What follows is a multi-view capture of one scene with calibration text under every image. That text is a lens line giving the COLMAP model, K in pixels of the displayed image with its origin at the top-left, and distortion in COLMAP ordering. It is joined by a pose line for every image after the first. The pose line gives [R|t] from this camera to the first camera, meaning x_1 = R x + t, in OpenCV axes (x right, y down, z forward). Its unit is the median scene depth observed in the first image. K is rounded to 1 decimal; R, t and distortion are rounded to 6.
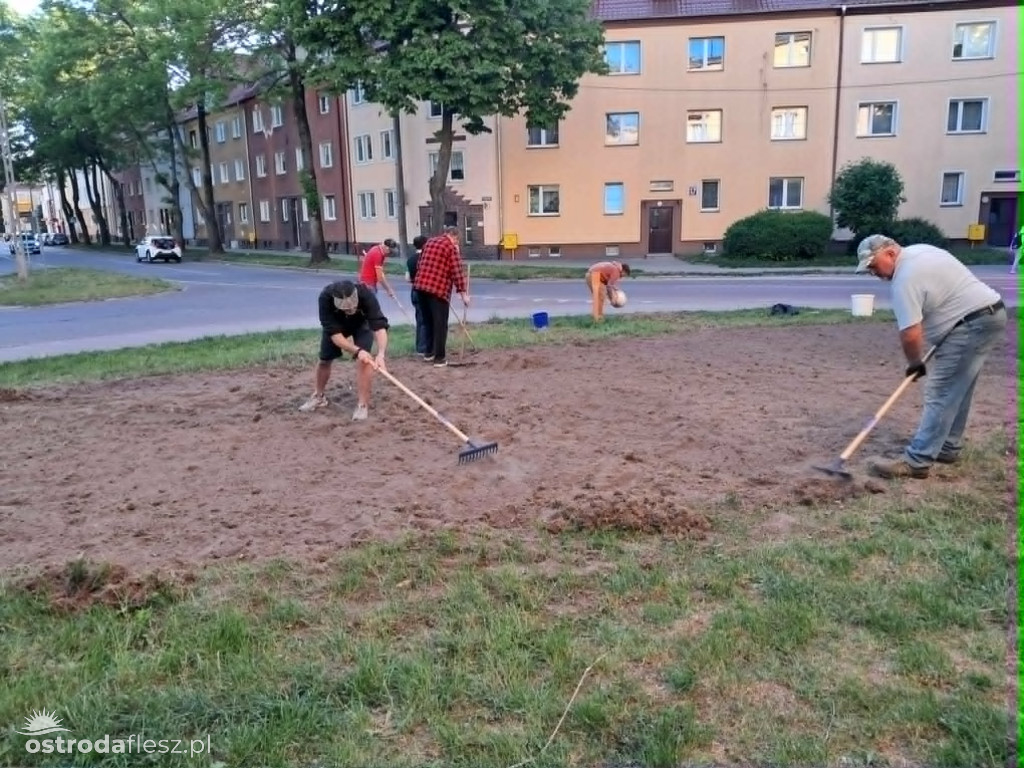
lens RADIAL K [[789.8, 0, 512.3], [0, 789.8, 386.9], [0, 0, 1]] dist [0.014569, -0.026367]
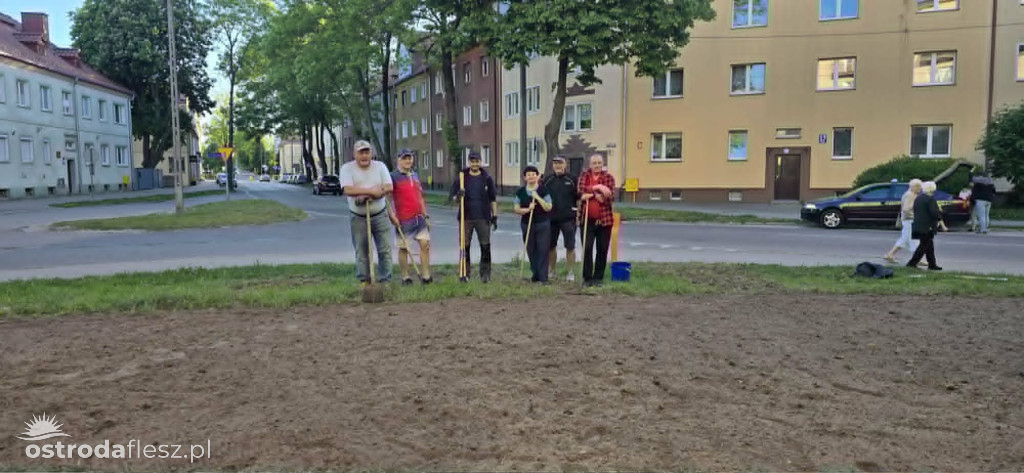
lens RADIAL K [[668.7, 0, 499.2], [0, 668.7, 238.1], [0, 0, 1]] dist [0.021022, -0.016526]
pose [[0.964664, 0.039051, -0.260575, 0.061487], [-0.066781, 0.992901, -0.098426, -0.015081], [0.254881, 0.112350, 0.960423, 0.105731]]
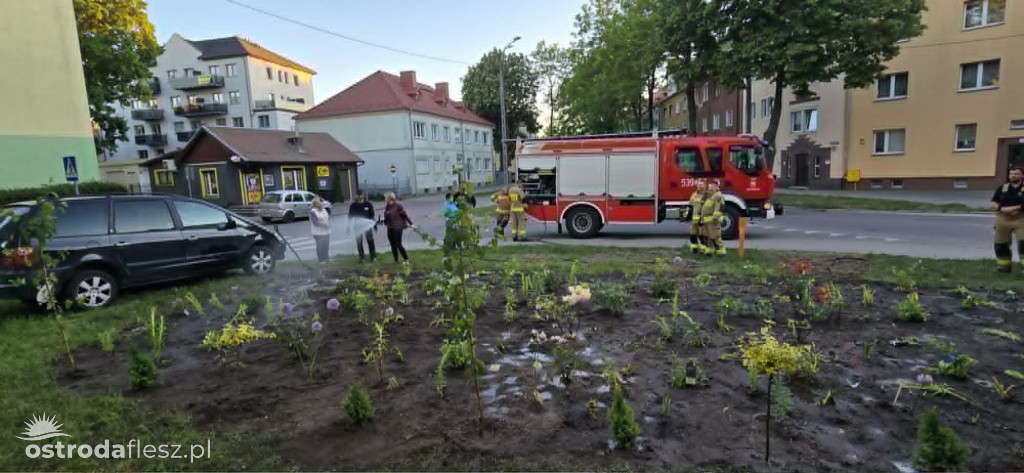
lens RADIAL K [[493.1, 0, 518.3], [0, 493.1, 233.3], [0, 0, 1]] dist [-0.011486, -0.000275]
pose [[0.744558, 0.069778, -0.663901, 0.123567], [-0.105003, 0.994384, -0.013247, -0.028092], [0.659248, 0.079575, 0.747703, 0.078049]]
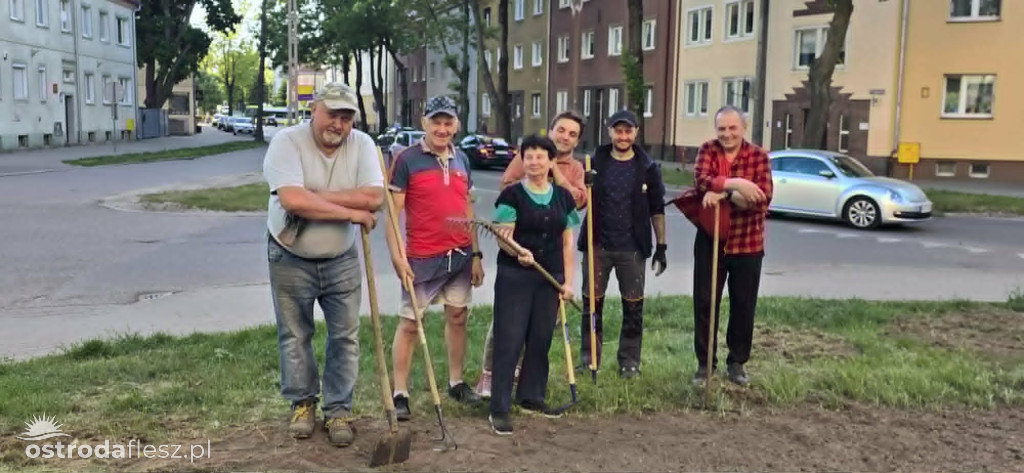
lens RADIAL K [[946.1, 0, 501.6], [0, 946.1, 242.0], [0, 0, 1]] dist [0.040383, 0.000000]
pose [[0.940961, 0.076626, -0.329727, -0.056329], [-0.102318, 0.992864, -0.061258, -0.019122], [0.322680, 0.091378, 0.942087, 0.103789]]
